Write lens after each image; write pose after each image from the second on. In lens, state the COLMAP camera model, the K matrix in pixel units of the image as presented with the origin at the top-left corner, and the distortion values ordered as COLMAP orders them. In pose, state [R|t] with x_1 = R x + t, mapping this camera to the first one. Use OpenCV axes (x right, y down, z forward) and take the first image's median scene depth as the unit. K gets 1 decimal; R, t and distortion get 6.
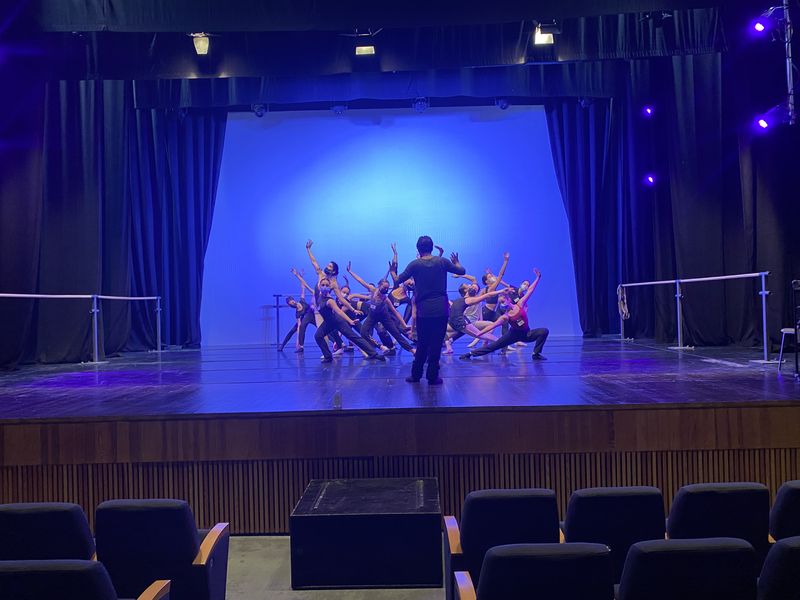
lens RADIAL K [[610.3, 0, 400.0], [0, 610.3, 300.0], [0, 0, 1]] dist [-0.165496, 0.199603]
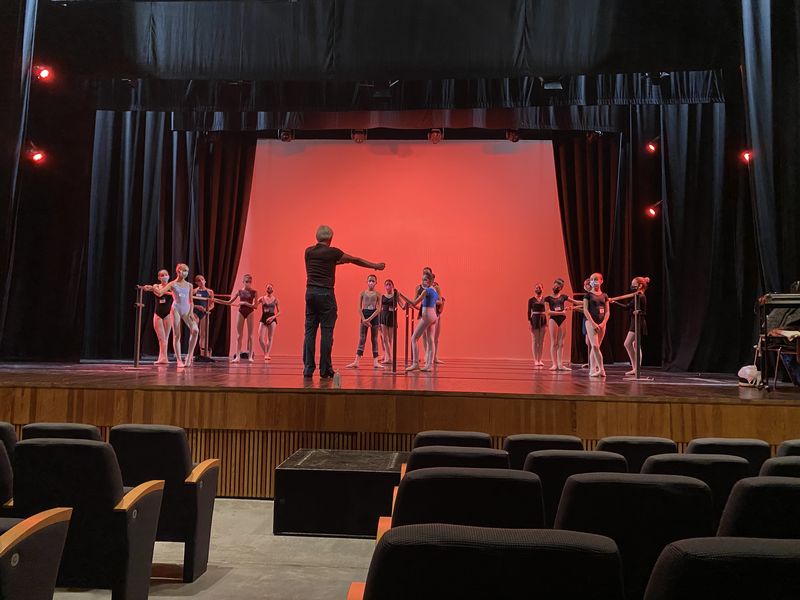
lens RADIAL K [[610.3, 0, 400.0], [0, 610.3, 300.0], [0, 0, 1]] dist [-0.165496, 0.199603]
pose [[0.998289, 0.040732, -0.041959, 0.072069], [-0.043226, 0.997240, -0.060357, 0.080070], [0.039385, 0.062068, 0.997295, -0.124888]]
